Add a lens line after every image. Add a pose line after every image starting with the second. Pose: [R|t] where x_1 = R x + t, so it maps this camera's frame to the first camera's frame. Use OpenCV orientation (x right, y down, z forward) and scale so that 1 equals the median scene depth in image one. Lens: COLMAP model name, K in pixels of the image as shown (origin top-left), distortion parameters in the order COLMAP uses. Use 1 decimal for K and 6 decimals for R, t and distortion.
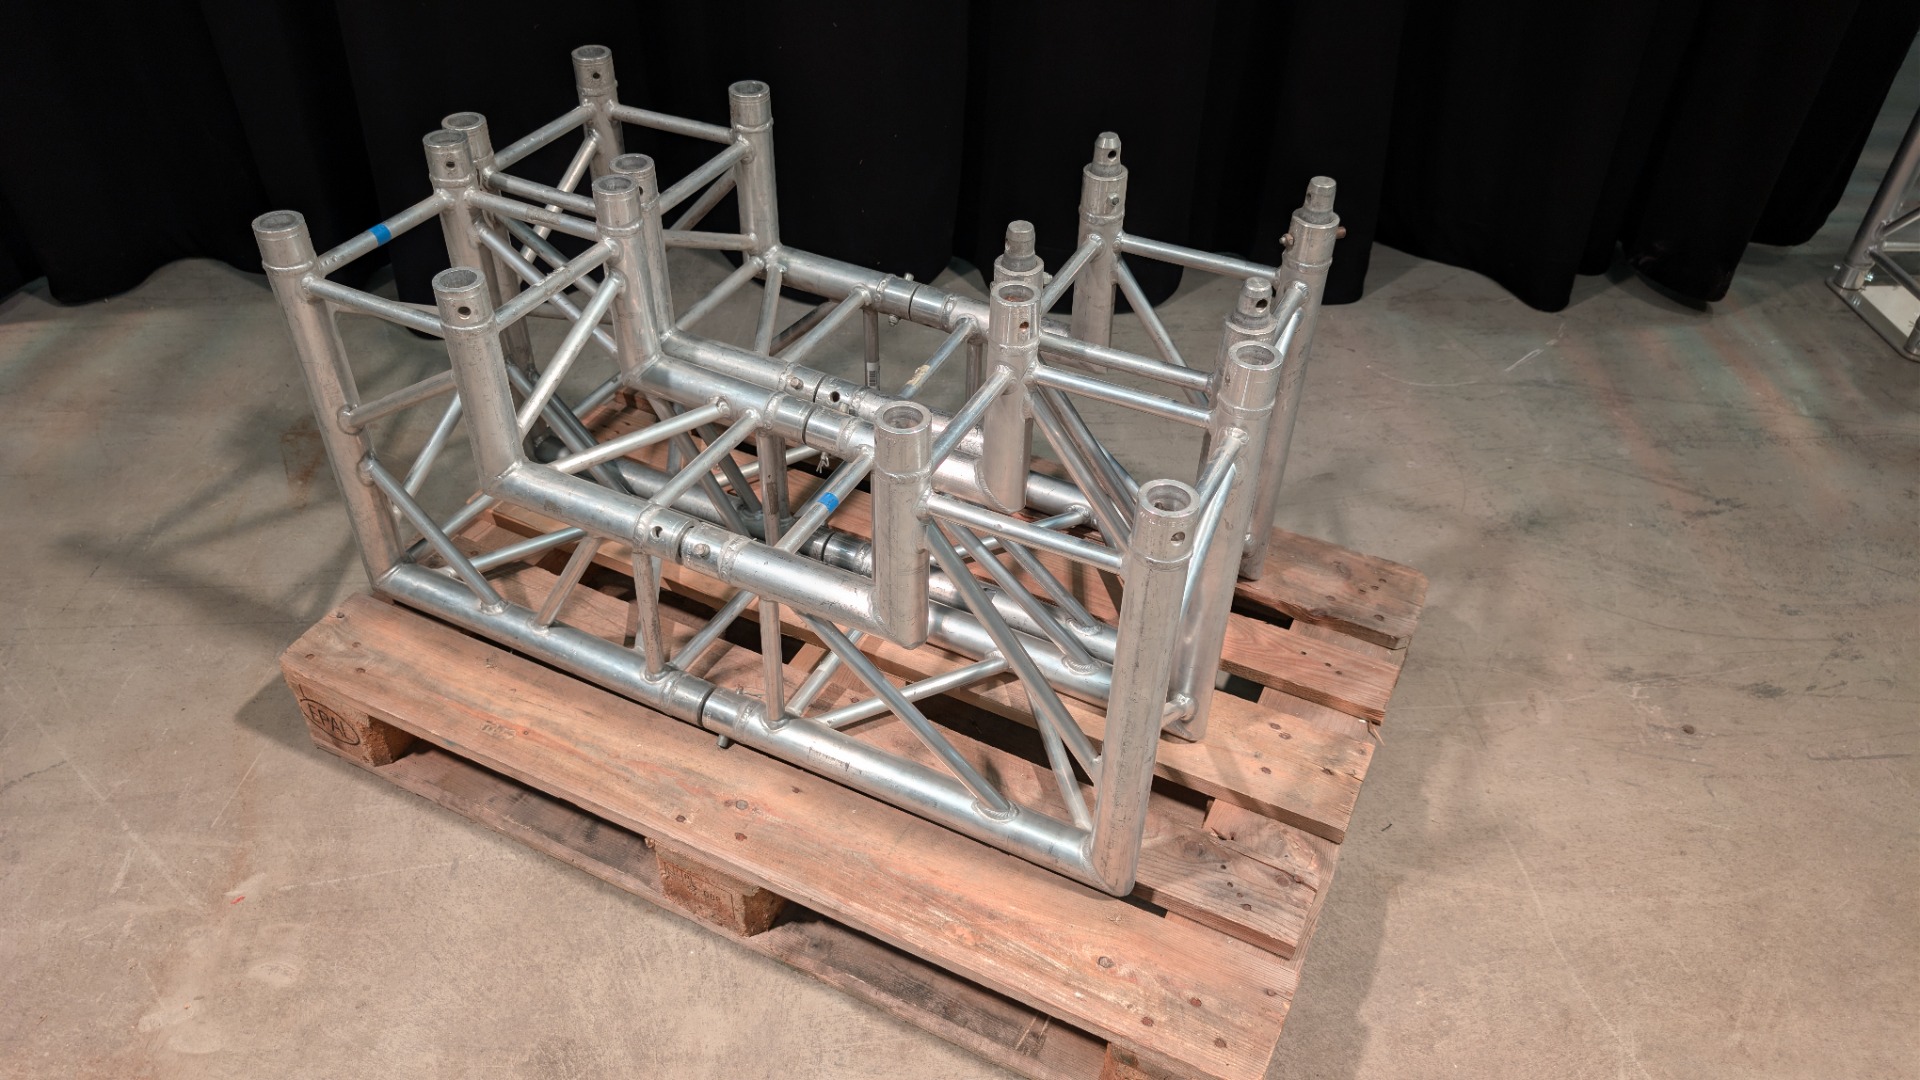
lens RADIAL K [[1371.2, 0, 955.5], [0, 1371.2, 545.6], [0, 0, 1]] dist [-0.008206, -0.010119]
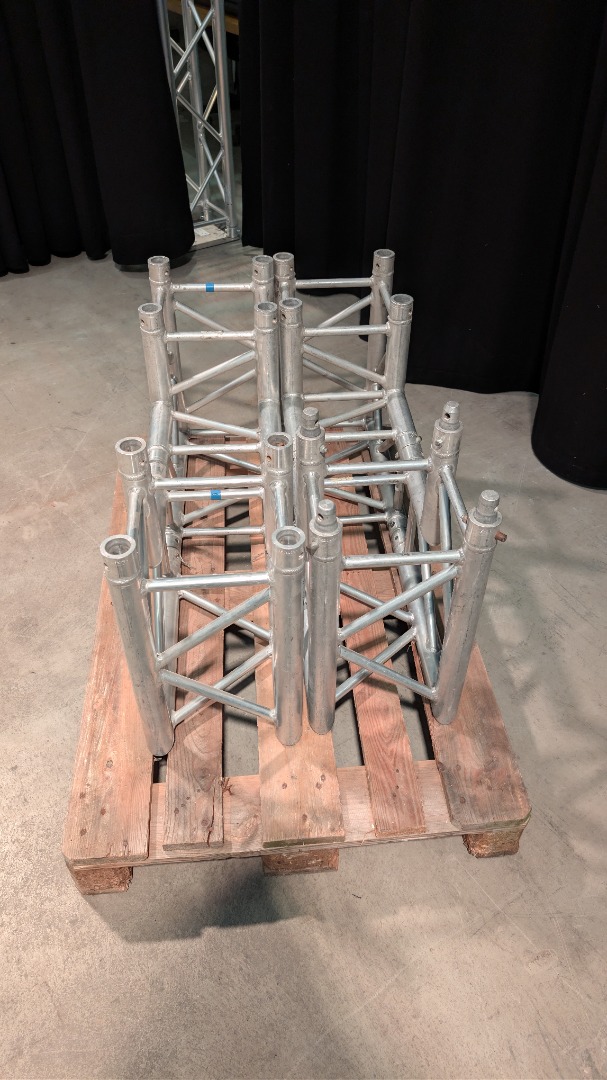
lens RADIAL K [[771.3, 0, 308.5], [0, 771.3, 542.3], [0, 0, 1]] dist [-0.008206, -0.010119]
pose [[0.531334, 0.570984, -0.625829, 0.684346], [-0.555075, 0.792715, 0.251982, -0.320860], [0.639982, 0.213495, 0.738135, 0.320021]]
